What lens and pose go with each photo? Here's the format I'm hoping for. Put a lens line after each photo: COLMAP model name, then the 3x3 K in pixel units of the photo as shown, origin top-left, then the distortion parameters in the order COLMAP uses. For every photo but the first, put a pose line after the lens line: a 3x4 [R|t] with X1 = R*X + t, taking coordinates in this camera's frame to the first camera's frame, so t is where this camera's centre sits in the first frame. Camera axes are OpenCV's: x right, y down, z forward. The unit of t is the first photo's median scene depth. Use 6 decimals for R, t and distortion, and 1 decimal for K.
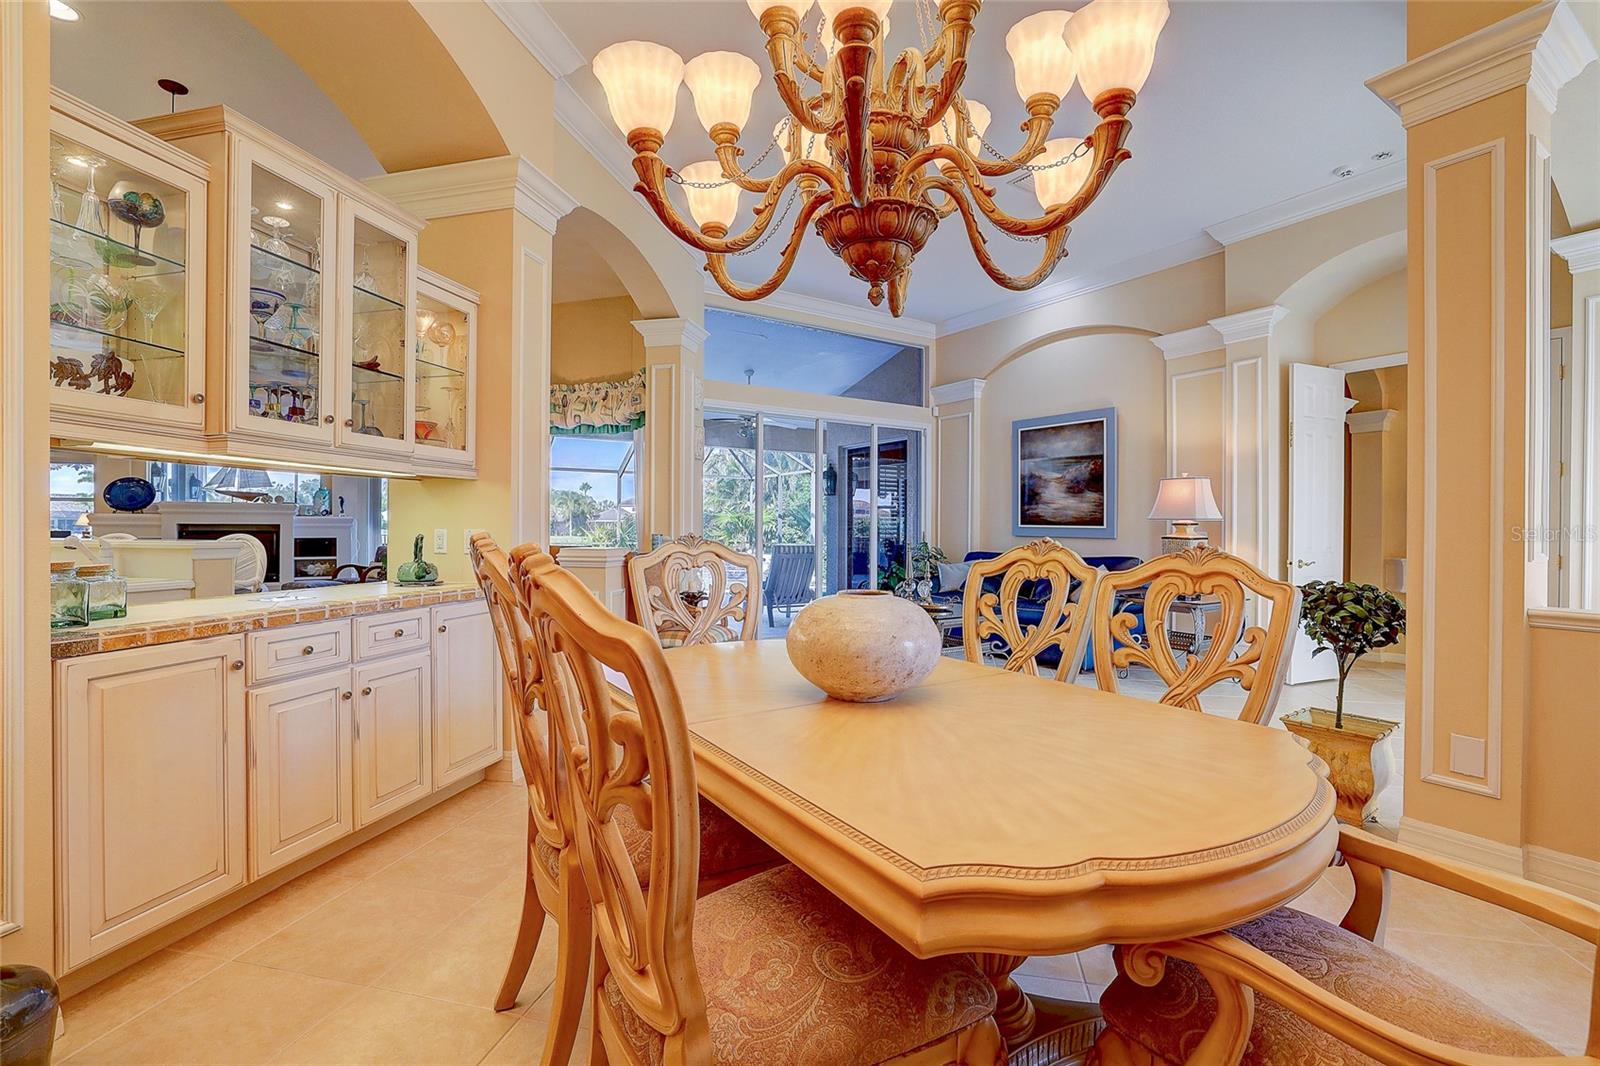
lens RADIAL K [[704.6, 0, 800.0], [0, 704.6, 533.0], [0, 0, 1]] dist [-0.036296, 0.000064]
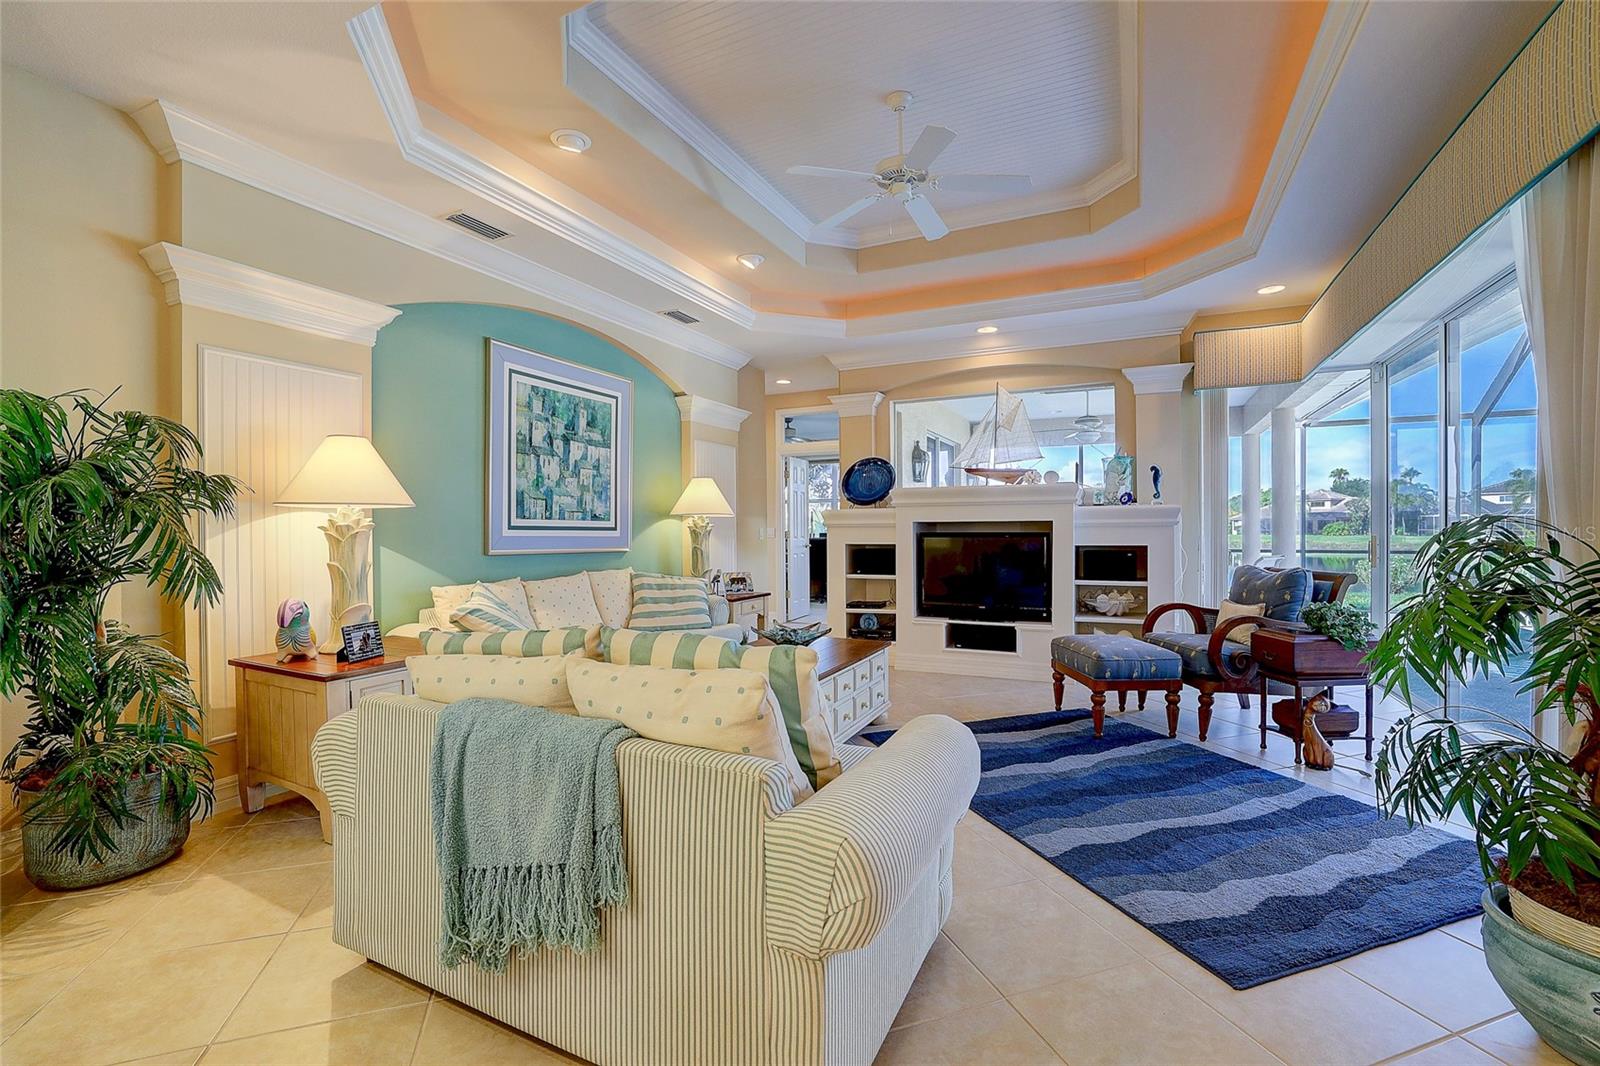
lens RADIAL K [[687.1, 0, 798.4], [0, 687.1, 531.0], [0, 0, 1]] dist [-0.045990, 0.017170]
pose [[0.517904, -0.002840, -0.855434, -0.487458], [0.002142, 0.999996, -0.002024, -0.005332], [0.855436, -0.000784, 0.517908, 0.677501]]
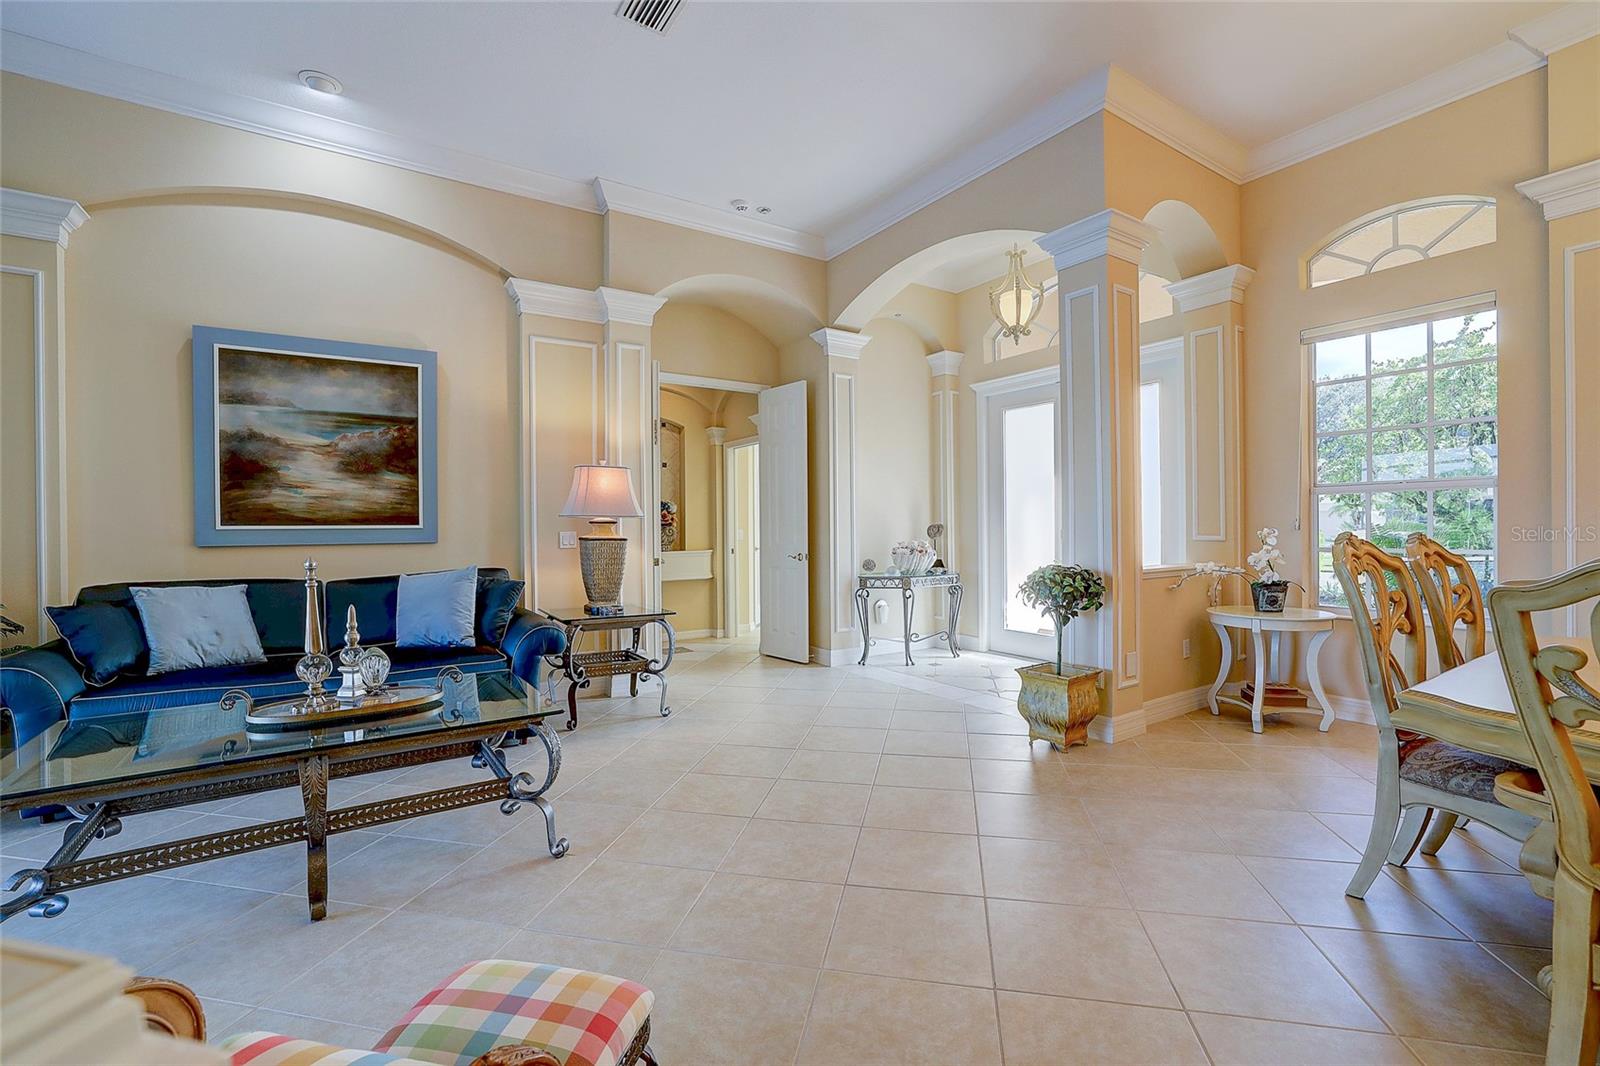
lens RADIAL K [[690.1, 0, 790.9], [0, 690.1, 528.6], [0, 0, 1]] dist [-0.047212, 0.016528]
pose [[-0.002348, -0.009919, 0.999948, -0.205143], [0.016117, 0.999821, 0.009956, -0.006741], [-0.999867, 0.016139, -0.002188, 0.589359]]
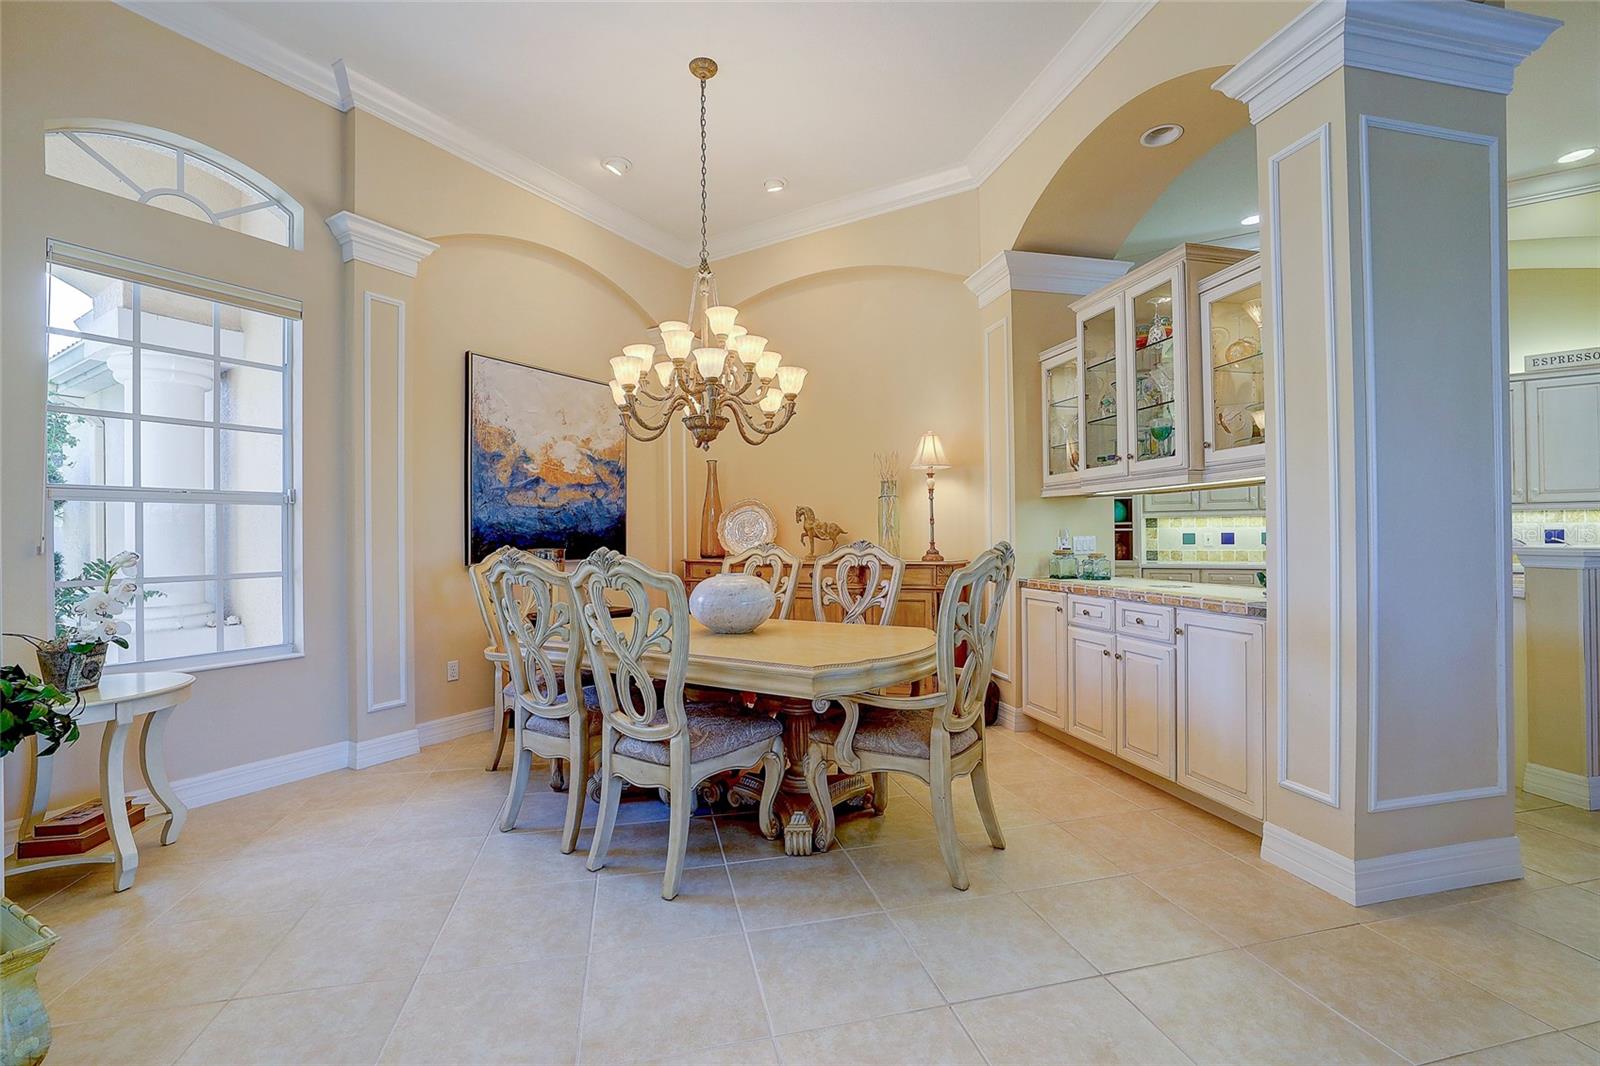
lens RADIAL K [[687.1, 0, 798.4], [0, 687.1, 531.0], [0, 0, 1]] dist [-0.045990, 0.017170]
pose [[-0.902894, 0.000180, -0.429864, 0.168045], [0.001541, 0.999995, -0.002817, -0.004009], [0.429861, -0.003206, -0.902889, 0.645917]]
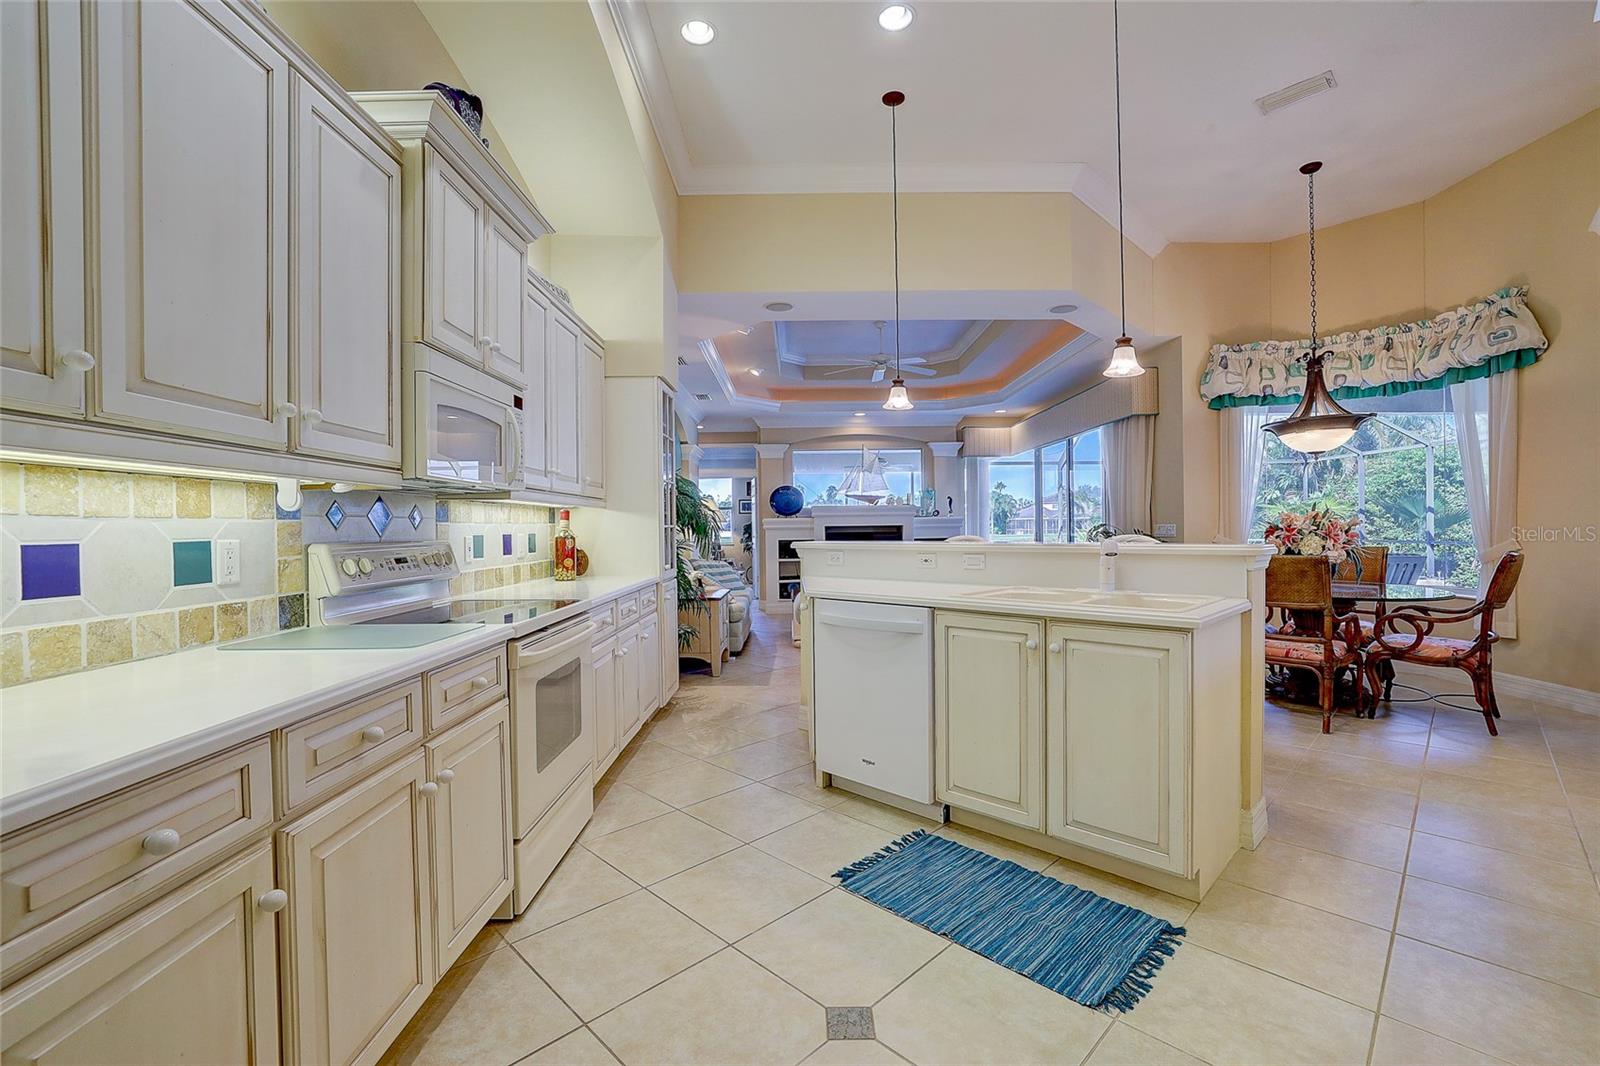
lens RADIAL K [[687.1, 0, 798.4], [0, 687.1, 531.0], [0, 0, 1]] dist [-0.045990, 0.017170]
pose [[0.842746, -0.012236, -0.538172, -0.420921], [0.012463, 0.999917, -0.003218, -0.003661], [0.538167, -0.003996, 0.842829, 0.068092]]
